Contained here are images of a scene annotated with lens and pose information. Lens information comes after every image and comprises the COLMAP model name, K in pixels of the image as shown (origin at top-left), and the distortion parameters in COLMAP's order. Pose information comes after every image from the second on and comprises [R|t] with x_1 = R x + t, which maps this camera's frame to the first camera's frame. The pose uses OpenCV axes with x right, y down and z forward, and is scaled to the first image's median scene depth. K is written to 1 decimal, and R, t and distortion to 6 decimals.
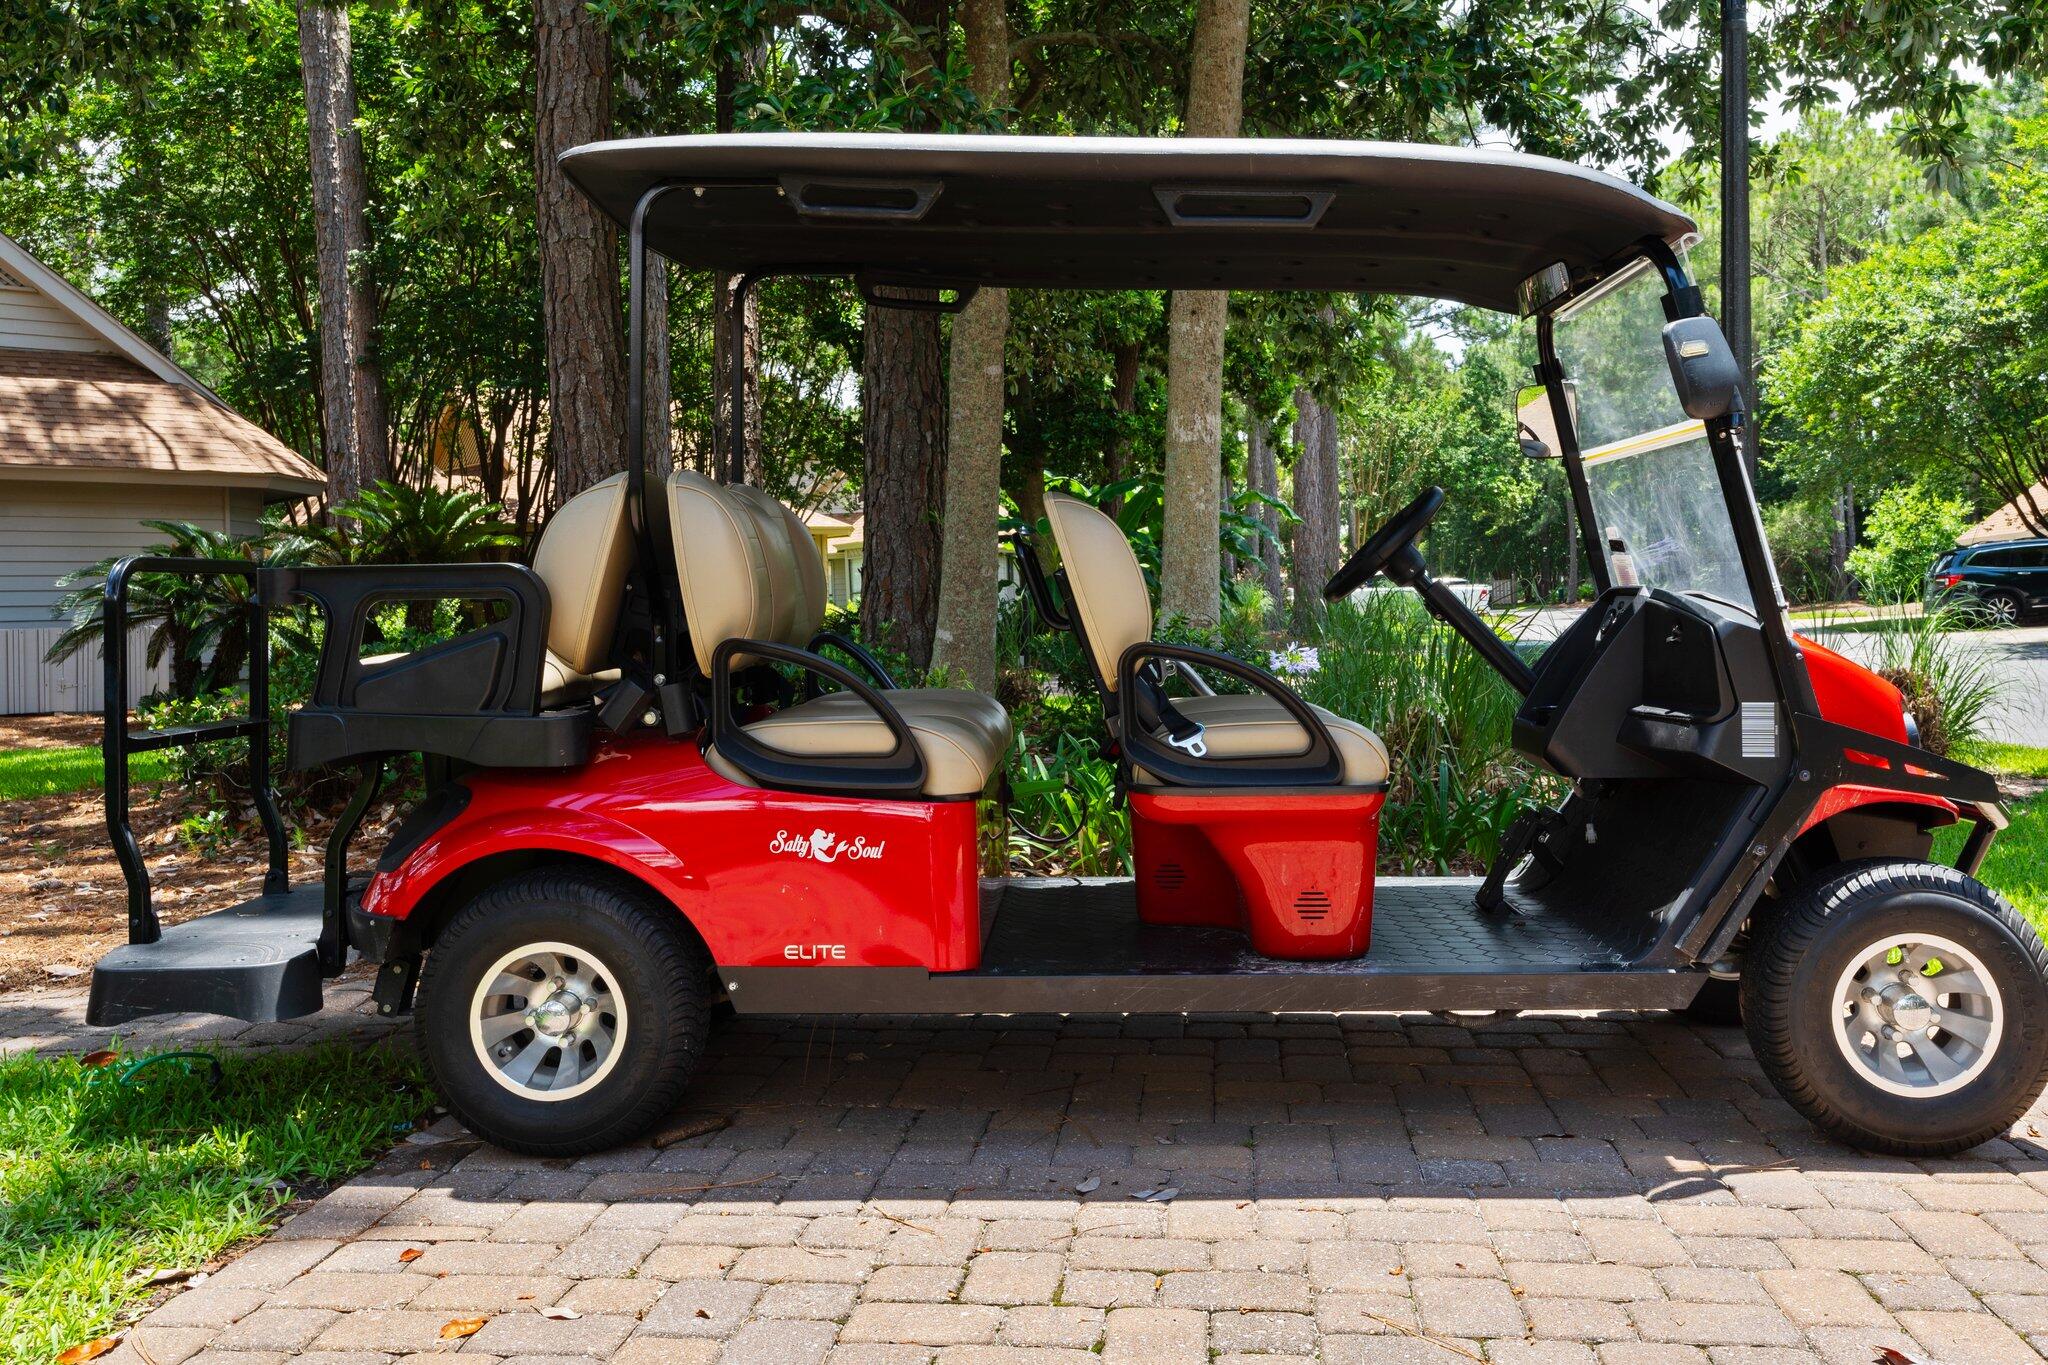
lens RADIAL K [[1849.8, 0, 1077.3], [0, 1849.8, 576.7], [0, 0, 1]] dist [0.006006, 0.002389]
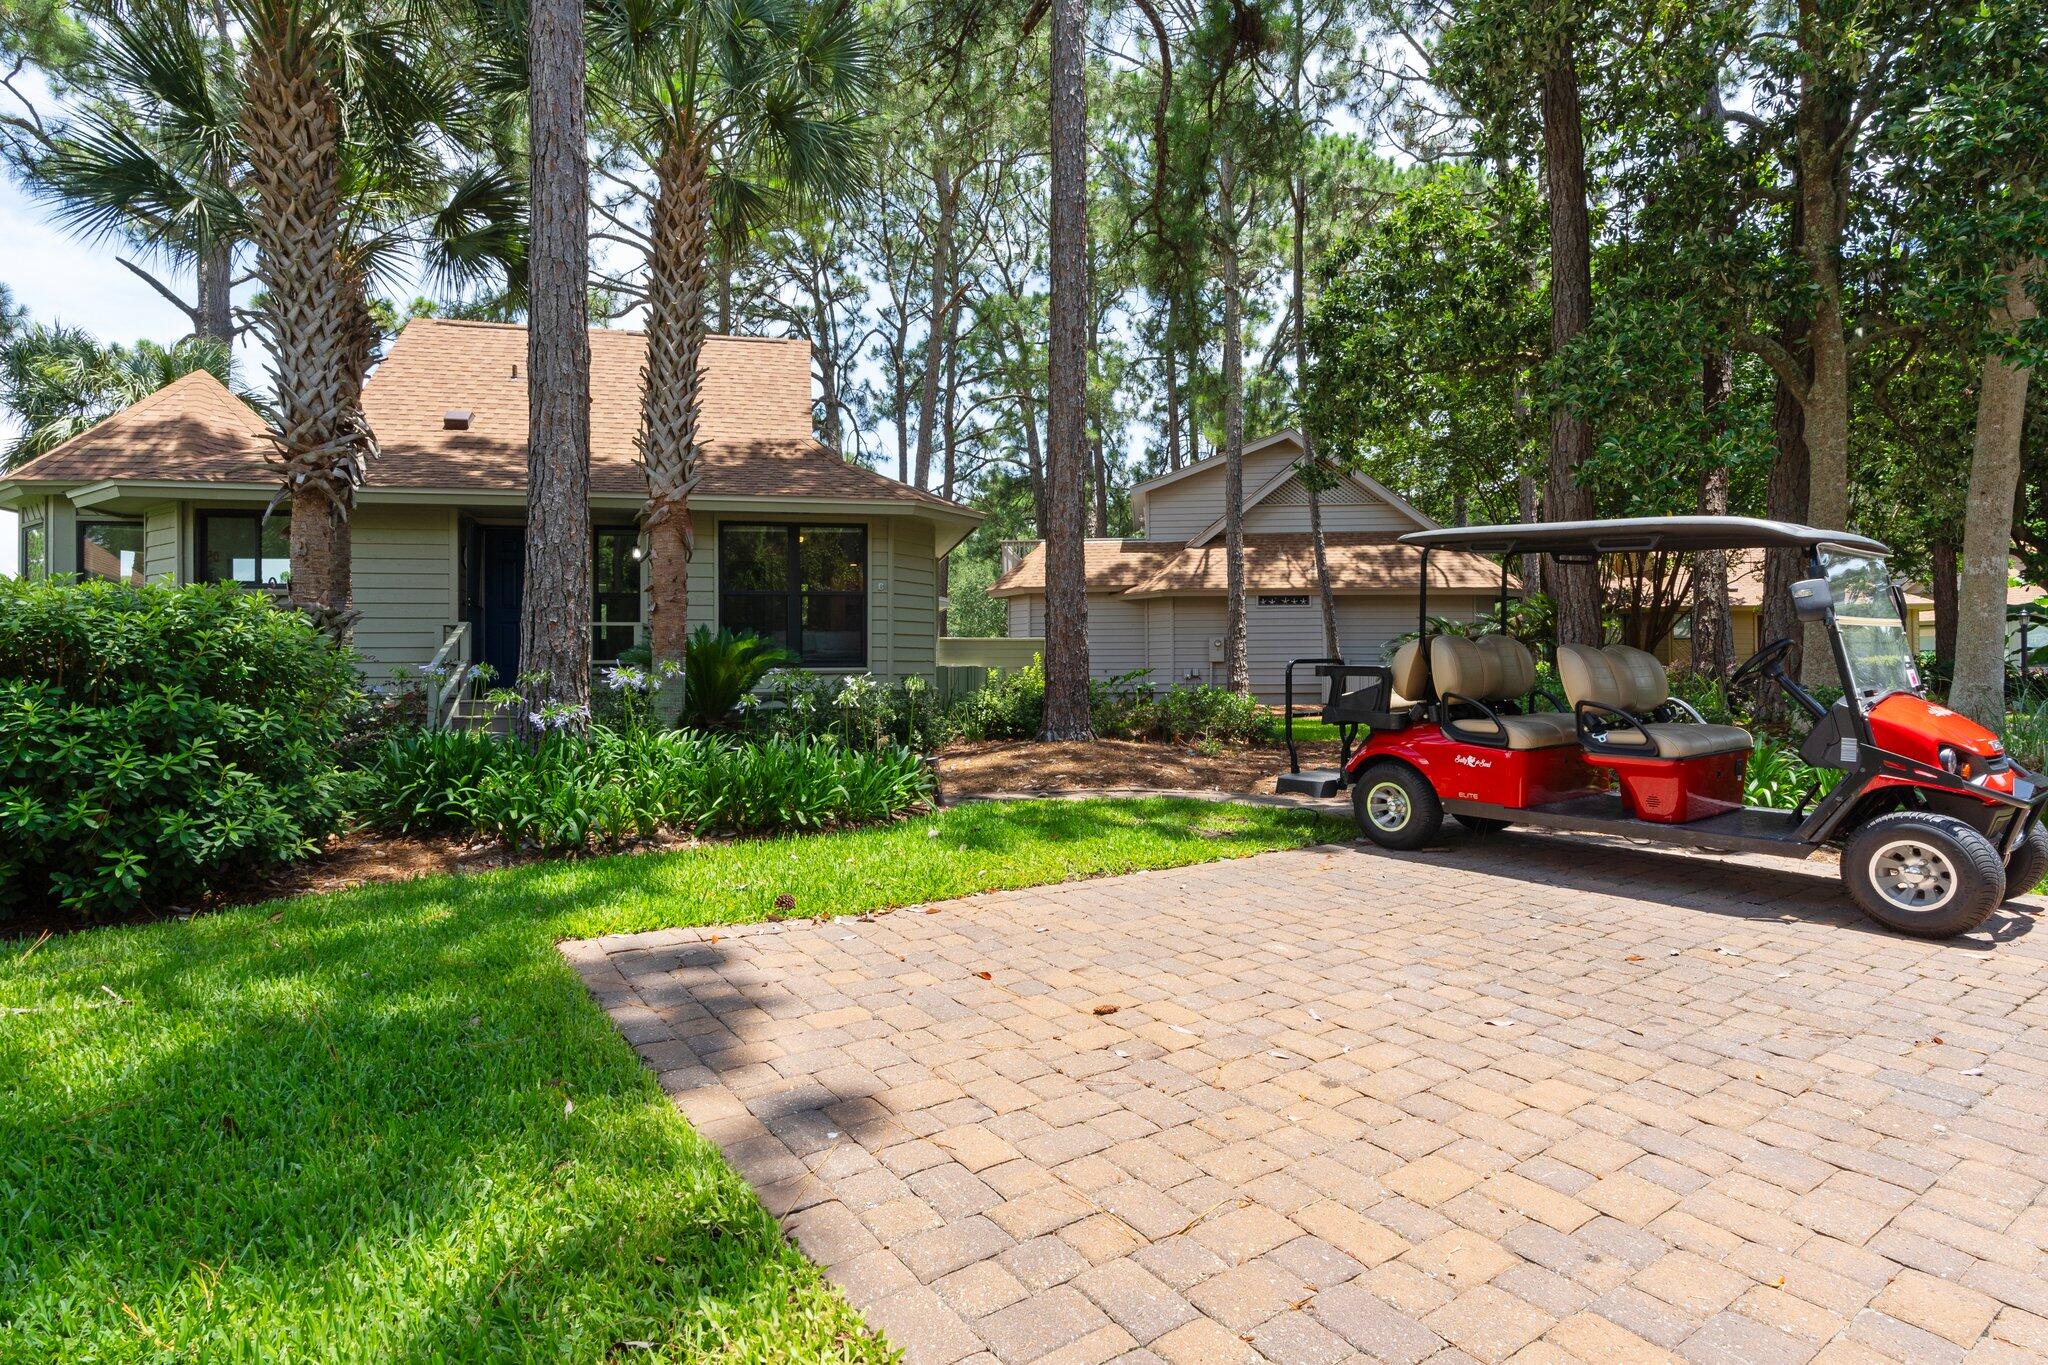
lens RADIAL K [[1077.8, 0, 1021.9], [0, 1077.8, 669.6], [0, 0, 1]] dist [-0.001887, -0.000144]
pose [[0.645922, 0.029486, -0.762834, 0.717682], [-0.003126, 0.999348, 0.035981, -0.066060], [0.763397, -0.020856, 0.645593, -0.694574]]
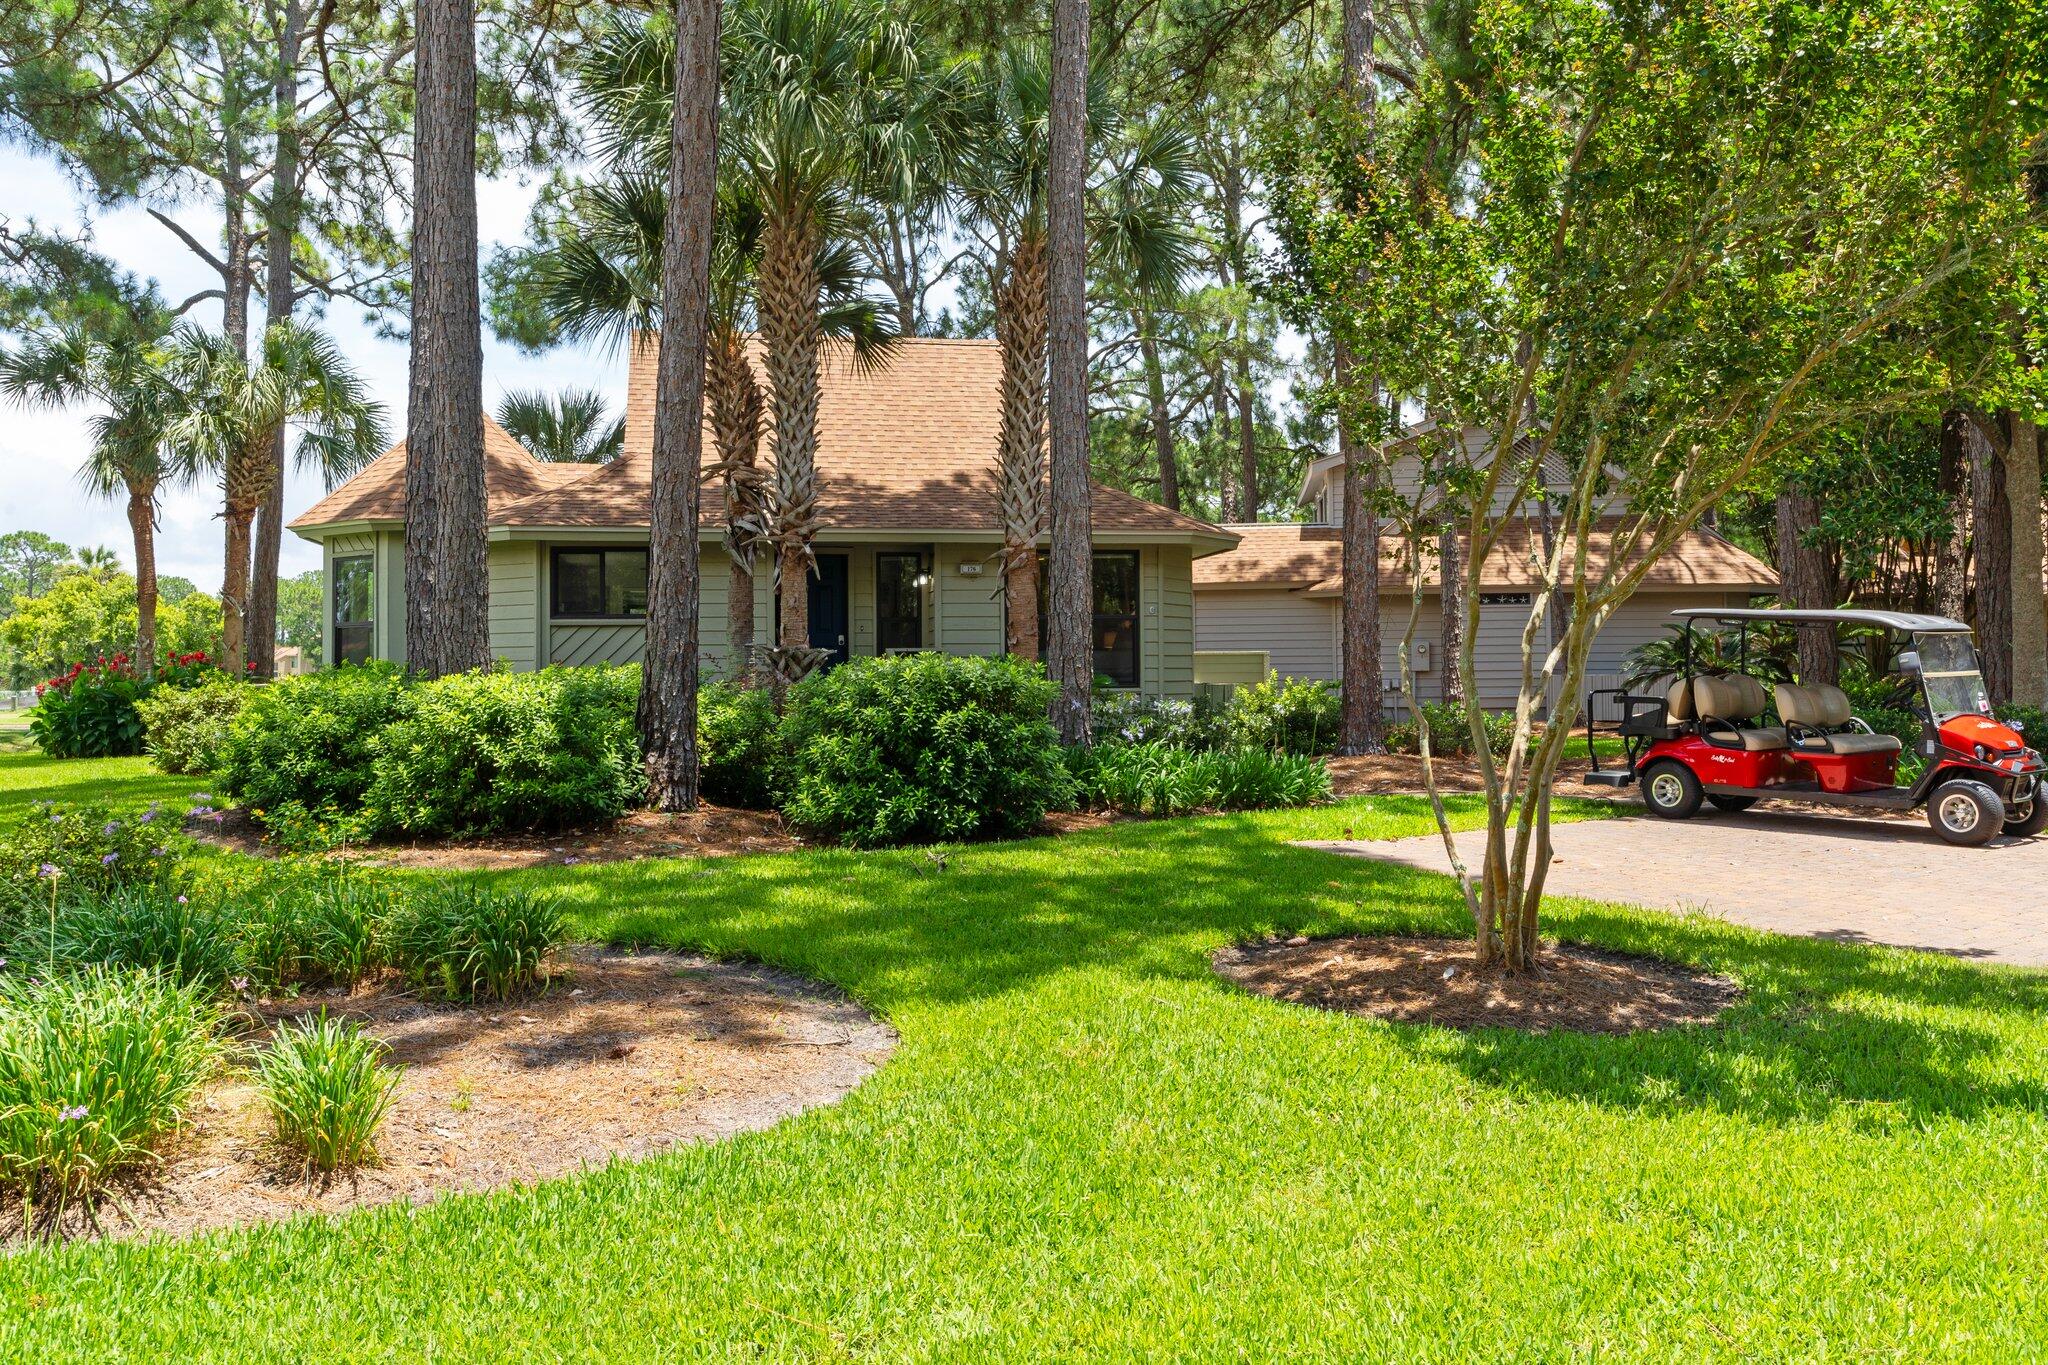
lens RADIAL K [[1640.6, 0, 1025.1], [0, 1640.6, 623.2], [0, 0, 1]] dist [0.000864, 0.002022]
pose [[0.639010, 0.005213, -0.769181, 1.916718], [0.000071, 0.999977, 0.006836, -0.227294], [0.769199, -0.004423, 0.638994, -3.004158]]
